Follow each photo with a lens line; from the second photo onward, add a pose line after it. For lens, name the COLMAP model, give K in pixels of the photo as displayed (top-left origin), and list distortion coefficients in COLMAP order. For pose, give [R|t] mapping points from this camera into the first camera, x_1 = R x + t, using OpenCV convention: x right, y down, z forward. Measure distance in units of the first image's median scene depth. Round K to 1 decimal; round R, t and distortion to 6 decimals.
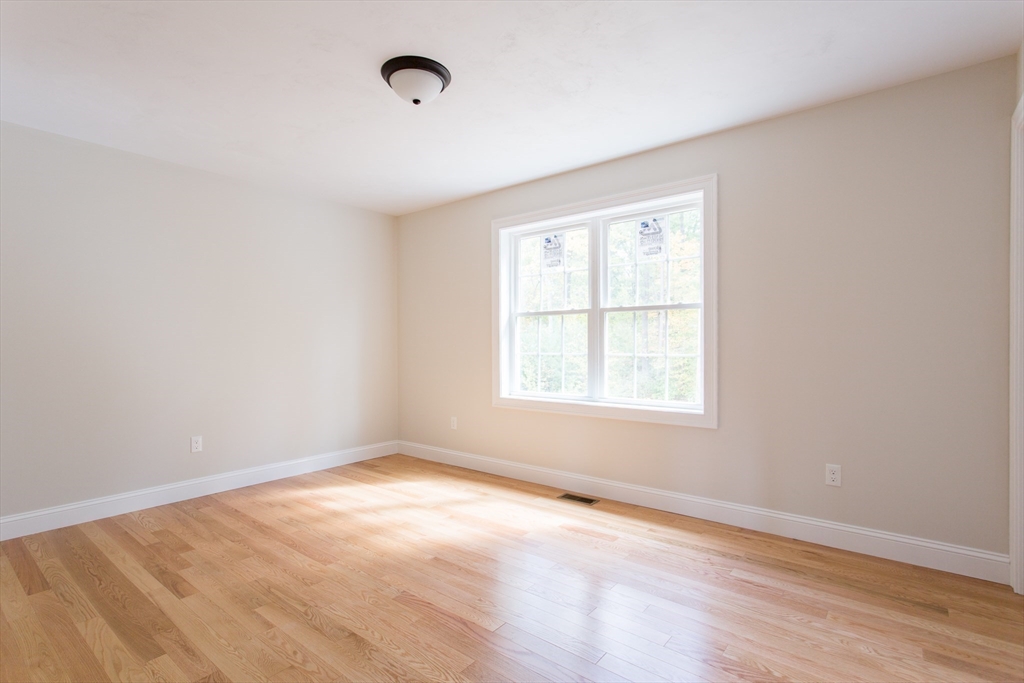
lens RADIAL K [[490.3, 0, 513.4], [0, 490.3, 343.3], [0, 0, 1]] dist [0.007174, -0.001093]
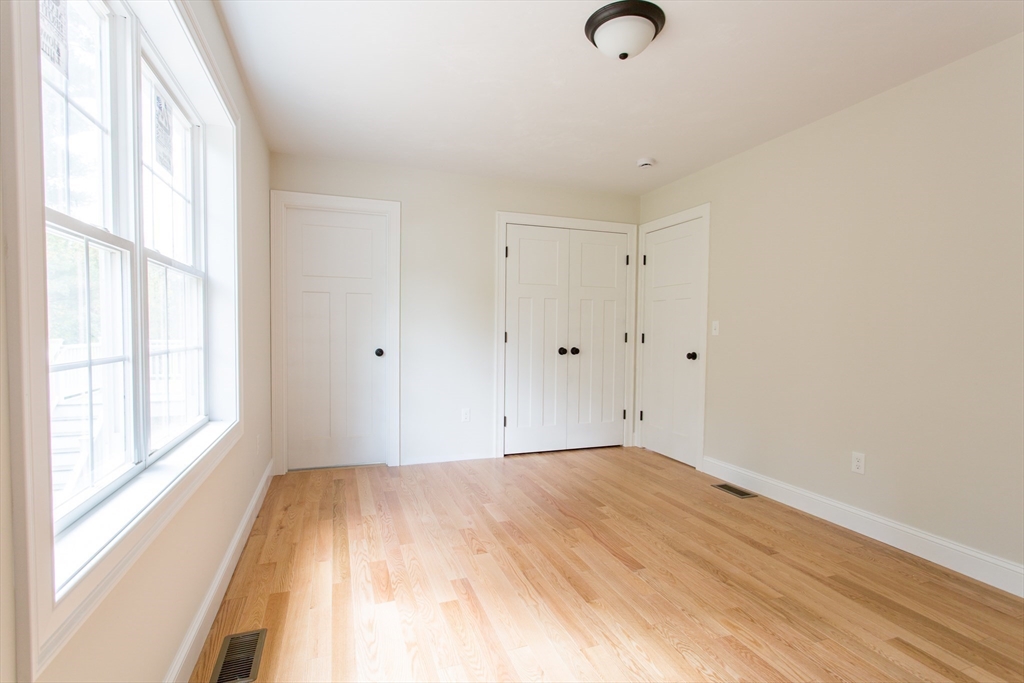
lens RADIAL K [[490.3, 0, 508.6], [0, 490.3, 342.9], [0, 0, 1]] dist [0.007174, -0.001093]
pose [[-0.851111, -0.019356, 0.524629, -0.343363], [-0.007107, 0.999653, 0.025352, -0.001635], [-0.524938, 0.017849, -0.850953, 1.298092]]
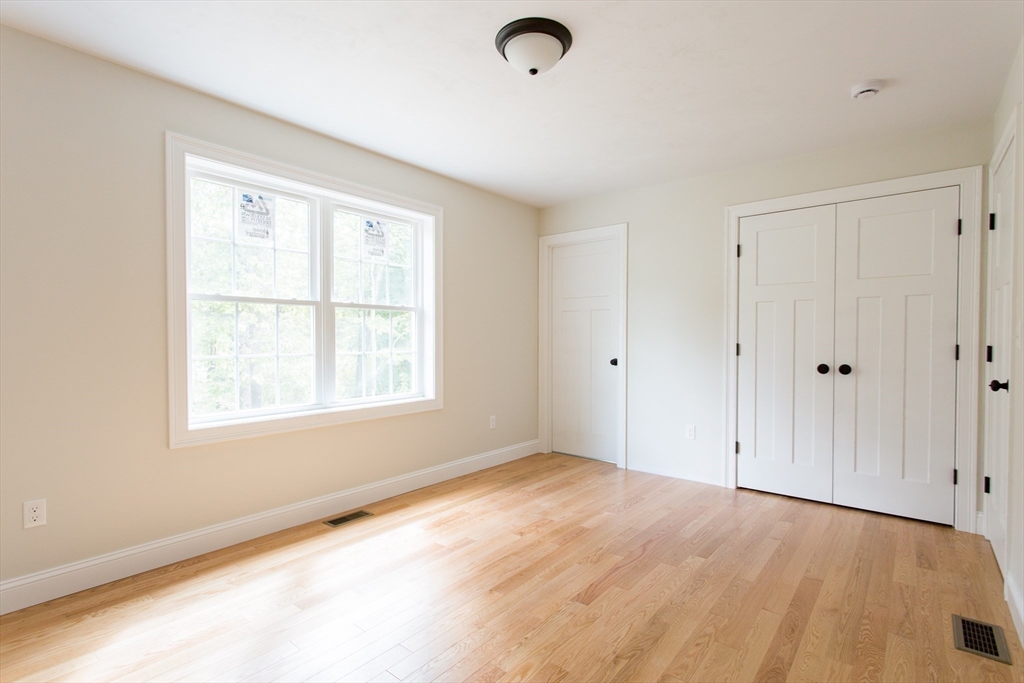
lens RADIAL K [[490.3, 0, 515.0], [0, 490.3, 338.6], [0, 0, 1]] dist [0.007174, -0.001093]
pose [[0.013096, 0.004333, 0.999905, -0.765066], [-0.002117, 0.999988, -0.004306, -0.001893], [-0.999912, -0.002061, 0.013105, 0.707840]]
